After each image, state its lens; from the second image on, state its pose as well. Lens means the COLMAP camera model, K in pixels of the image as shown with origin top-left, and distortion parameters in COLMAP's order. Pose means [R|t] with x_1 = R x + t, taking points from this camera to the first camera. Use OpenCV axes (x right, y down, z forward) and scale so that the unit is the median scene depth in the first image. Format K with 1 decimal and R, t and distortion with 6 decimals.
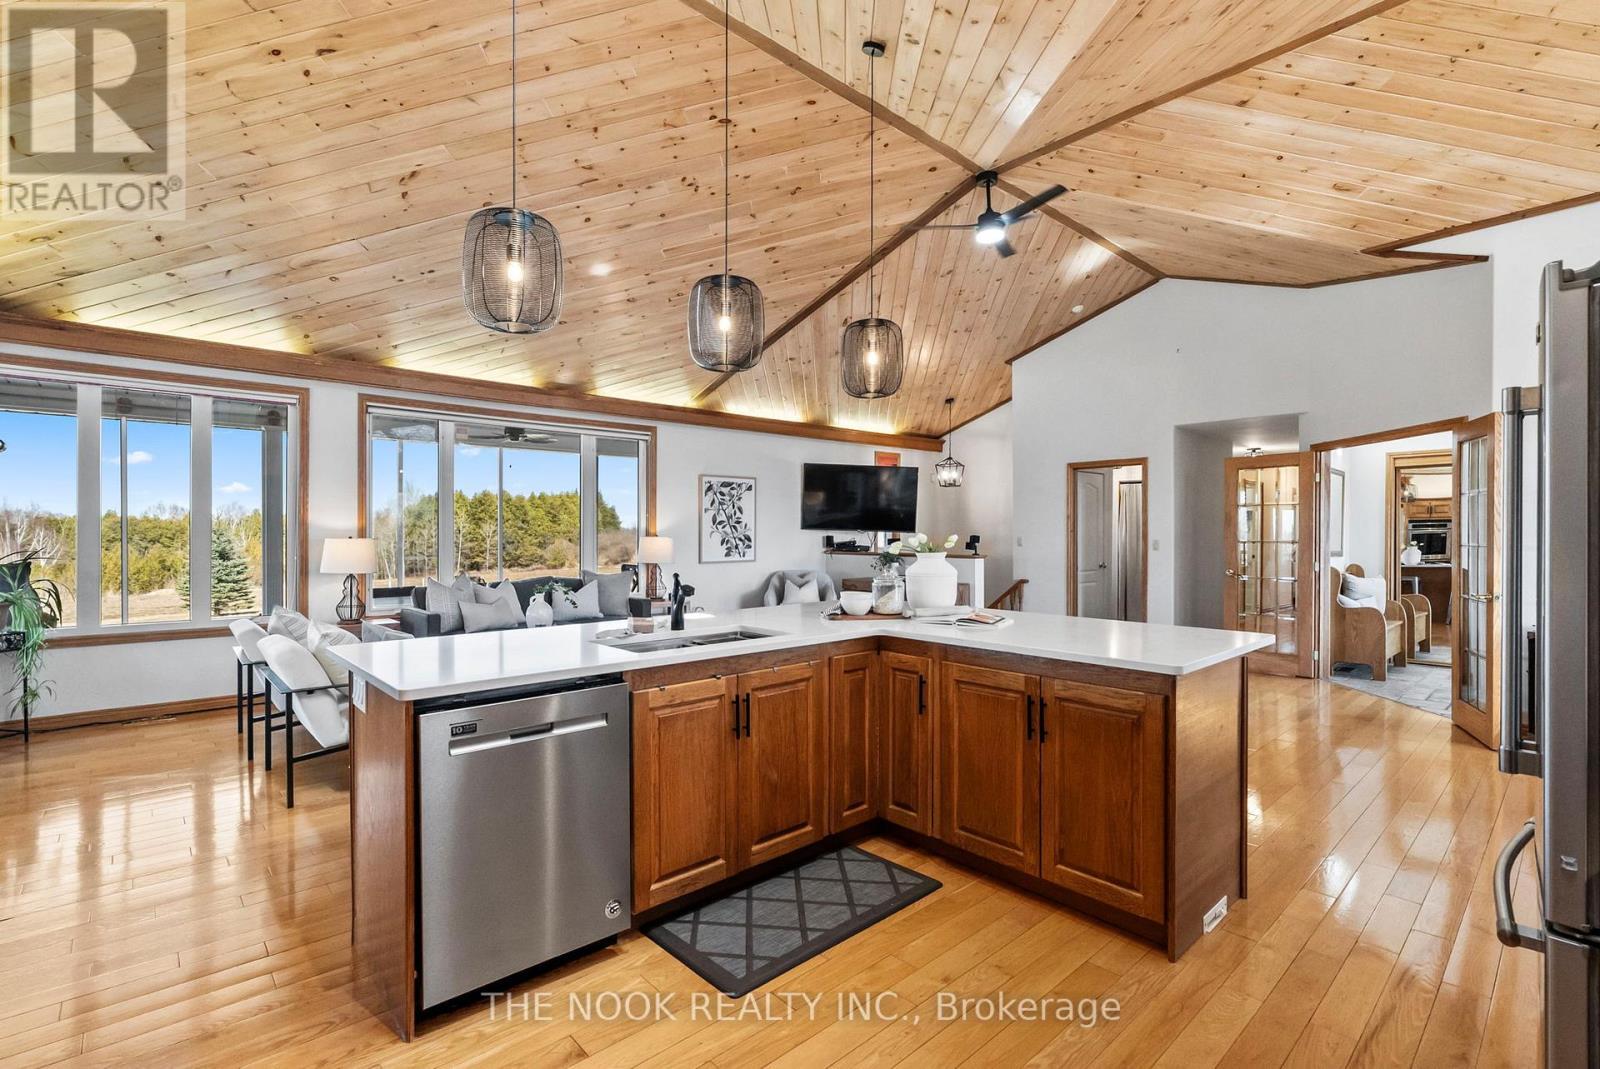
lens RADIAL K [[750.0, 0, 801.3], [0, 750.0, 530.2], [0, 0, 1]] dist [-0.005155, 0.000955]
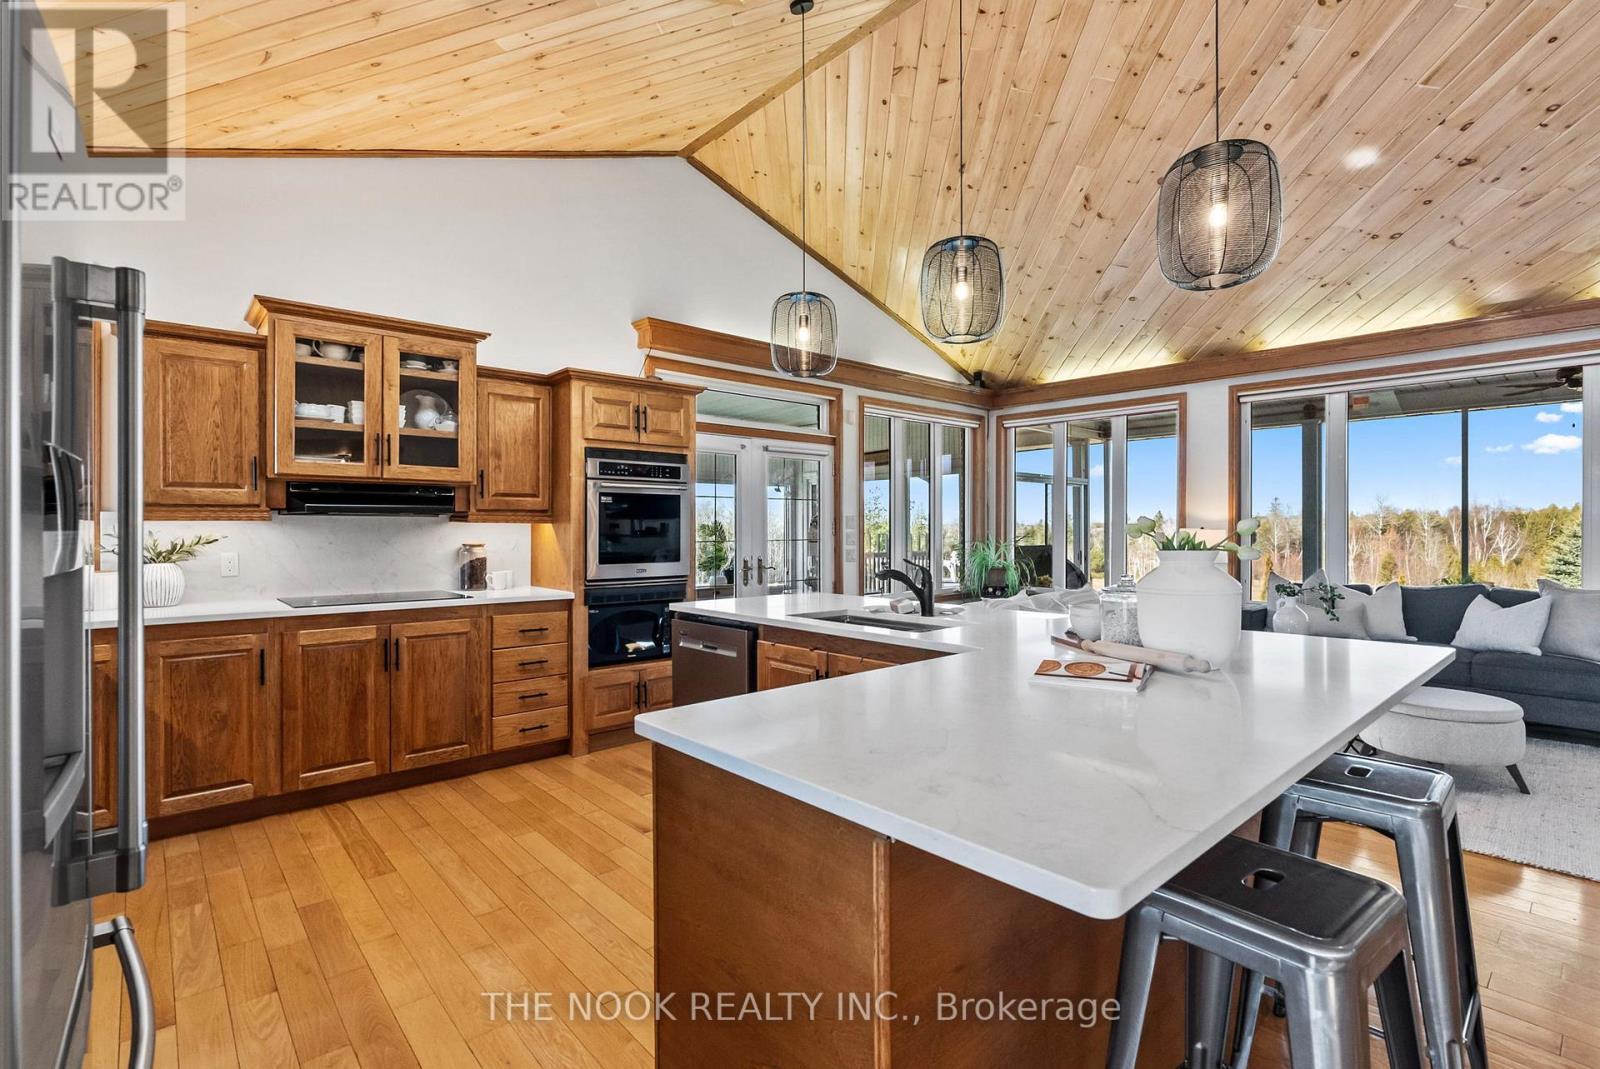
lens RADIAL K [[750.0, 0, 802.6], [0, 750.0, 528.5], [0, 0, 1]] dist [-0.005155, 0.000955]
pose [[-0.005511, 0.001774, -0.999983, 0.307000], [0.002875, 0.999994, 0.001758, 0.004984], [0.999981, -0.002866, -0.005516, 0.304421]]
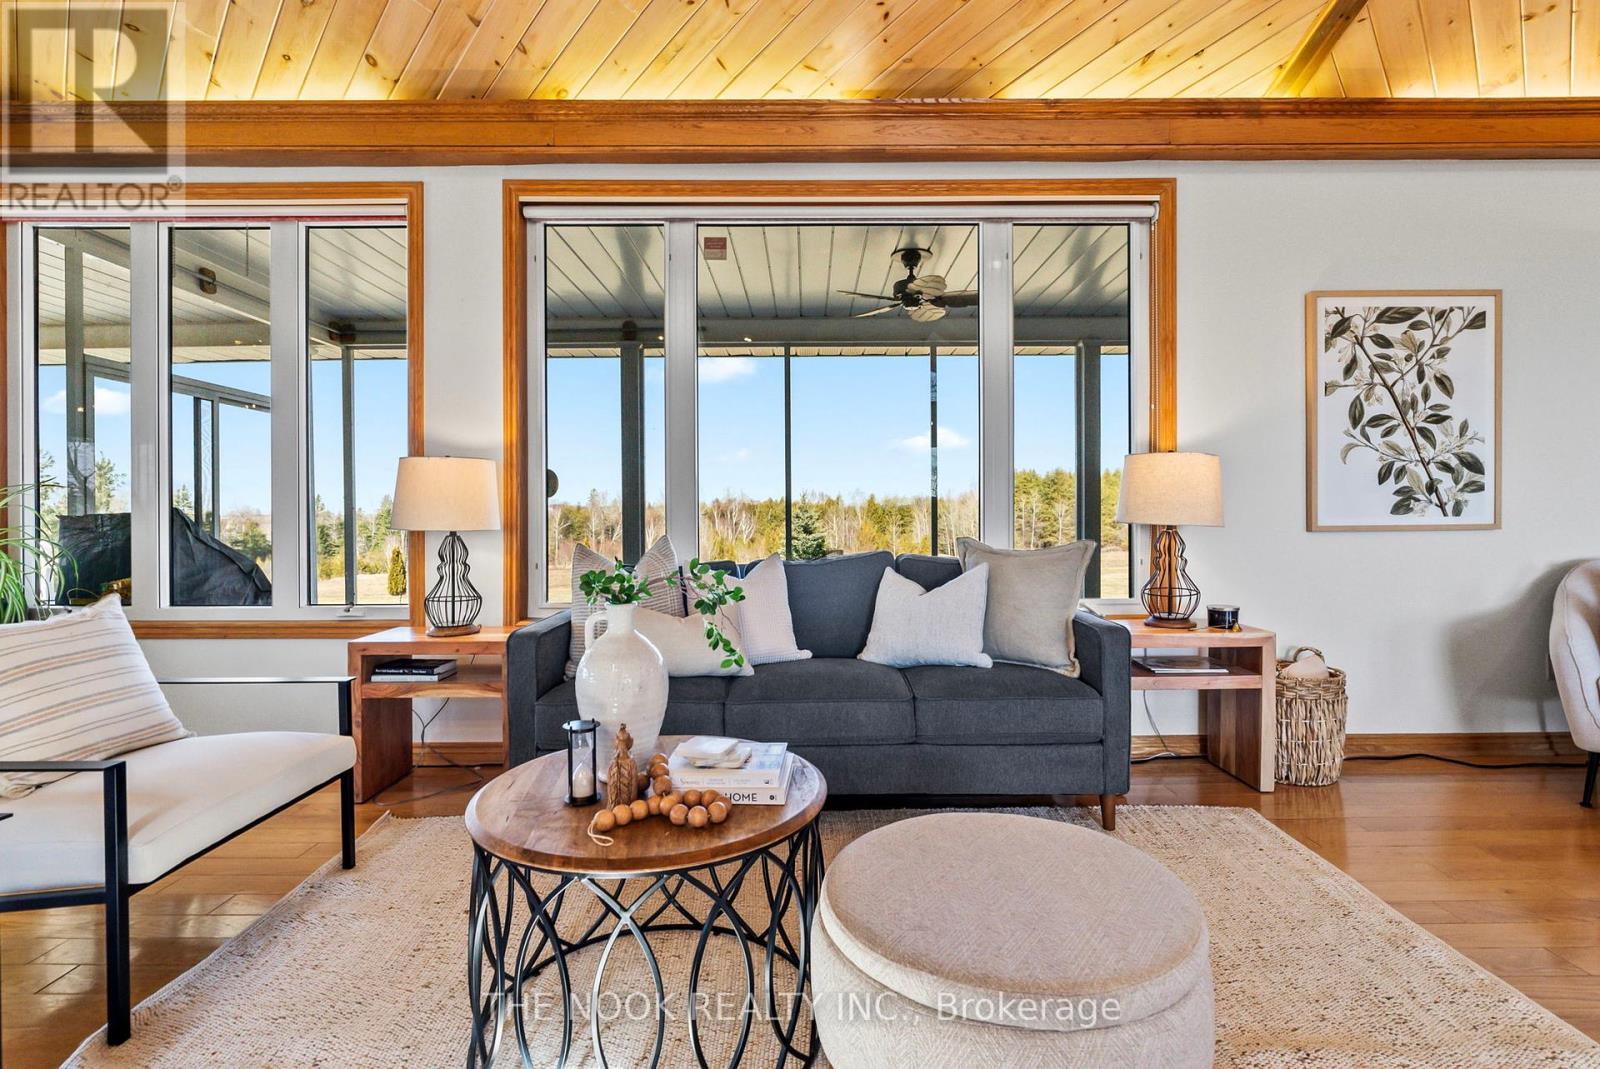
lens RADIAL K [[750.0, 0, 799.1], [0, 750.0, 521.6], [0, 0, 1]] dist [-0.005155, 0.000955]
pose [[0.735360, 0.001396, -0.677675, -0.067805], [0.007475, 0.999920, 0.010172, 0.033439], [0.677635, -0.012546, 0.735291, 0.541328]]
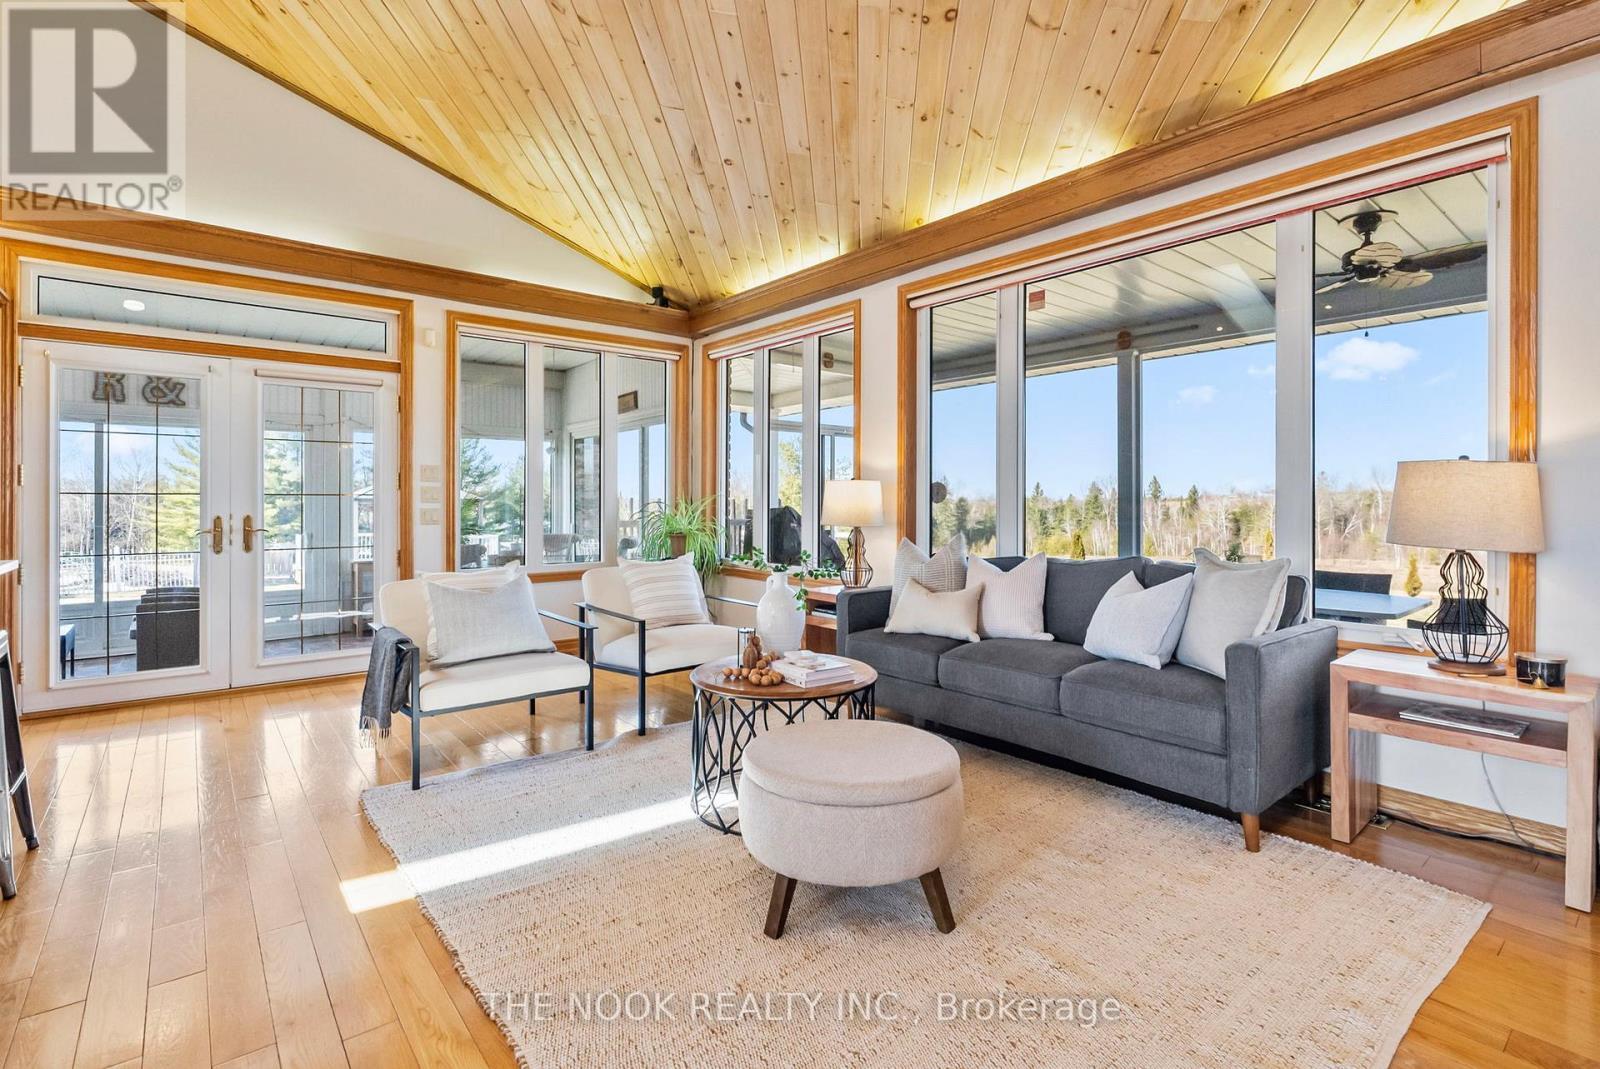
lens RADIAL K [[750.0, 0, 809.2], [0, 750.0, 506.9], [0, 0, 1]] dist [-0.005155, 0.000955]
pose [[-0.052547, 0.006461, -0.998598, 0.117092], [0.000593, 0.999979, 0.006439, 0.023059], [0.998618, -0.000253, -0.052549, 0.679114]]
